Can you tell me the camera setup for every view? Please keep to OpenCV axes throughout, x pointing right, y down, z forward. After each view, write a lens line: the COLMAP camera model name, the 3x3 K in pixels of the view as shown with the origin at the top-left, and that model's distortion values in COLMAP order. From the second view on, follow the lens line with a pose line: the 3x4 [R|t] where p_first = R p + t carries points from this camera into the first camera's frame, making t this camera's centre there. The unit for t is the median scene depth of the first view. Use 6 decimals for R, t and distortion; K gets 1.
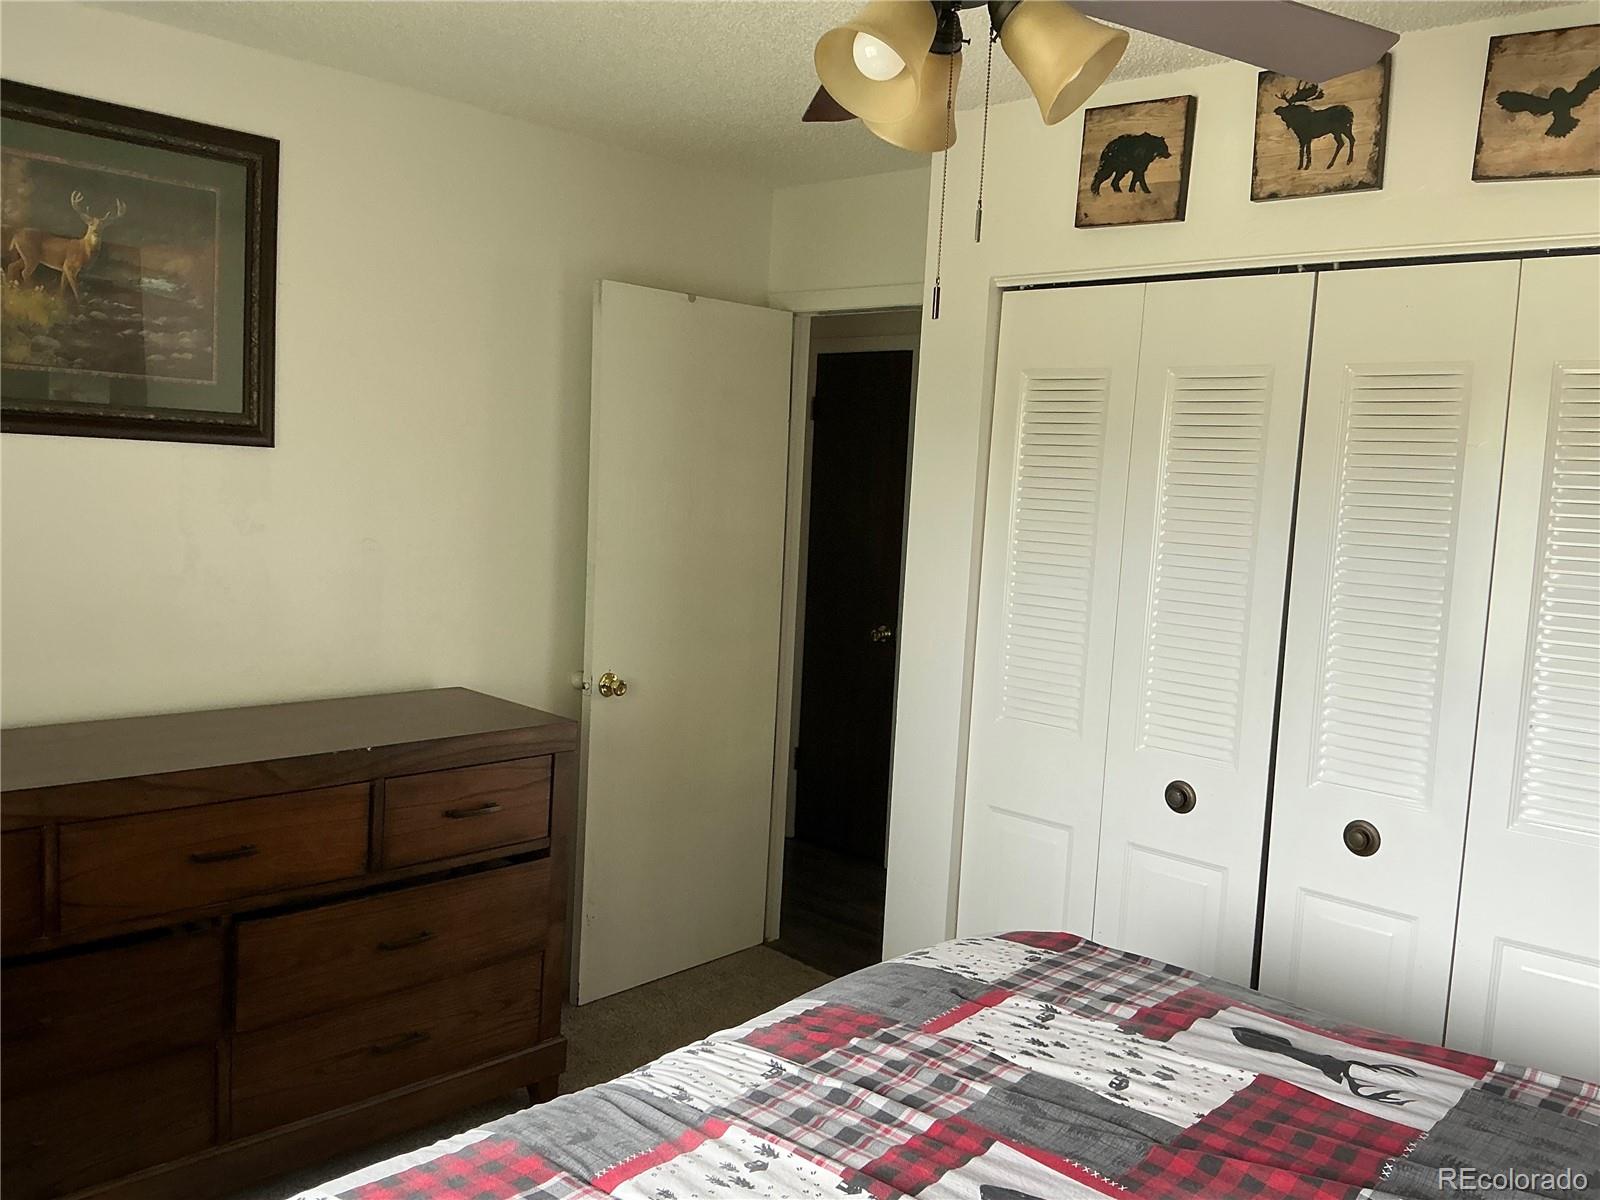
lens RADIAL K [[1344.3, 0, 800.0], [0, 1344.3, 600.0], [0, 0, 1]] dist [0.174755, -0.367151]
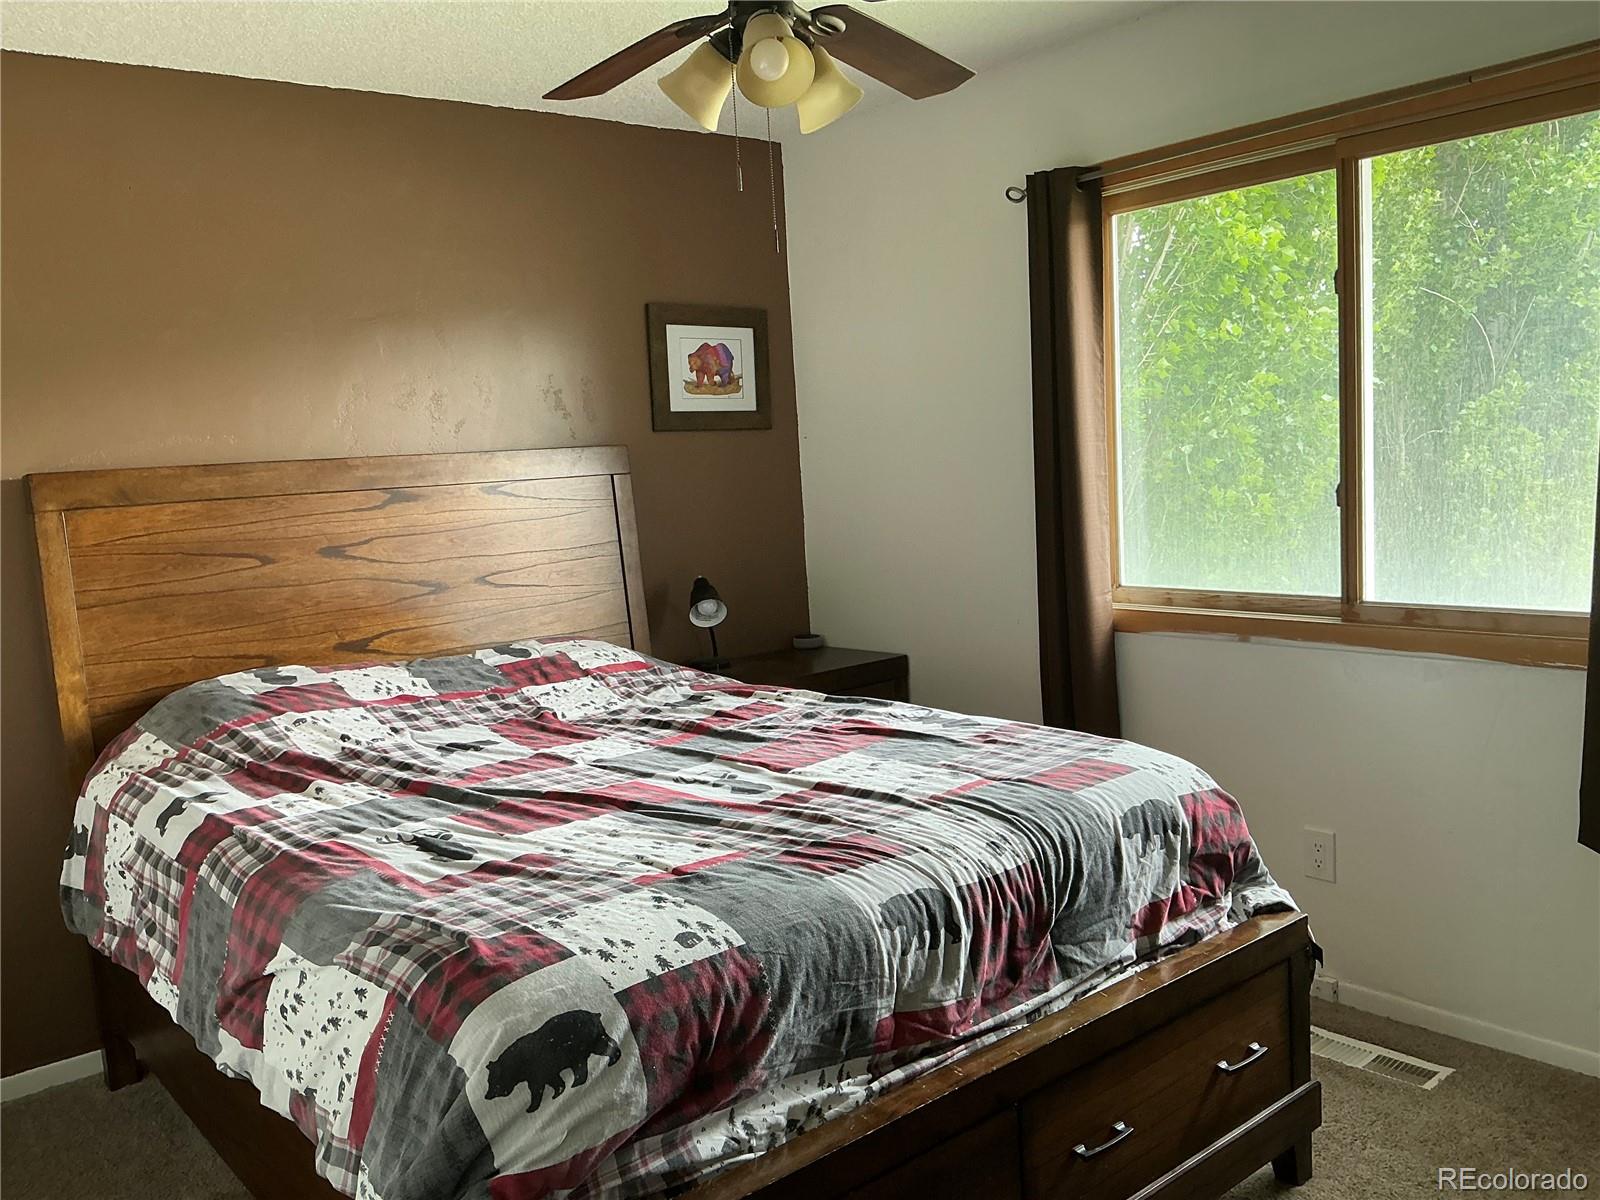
lens RADIAL K [[1344.3, 0, 800.0], [0, 1344.3, 600.0], [0, 0, 1]] dist [0.174755, -0.367151]
pose [[-0.991951, -0.008861, 0.126316, -0.085734], [0.018782, 0.976218, 0.215975, -0.118570], [-0.125225, 0.216609, -0.968194, 1.951396]]
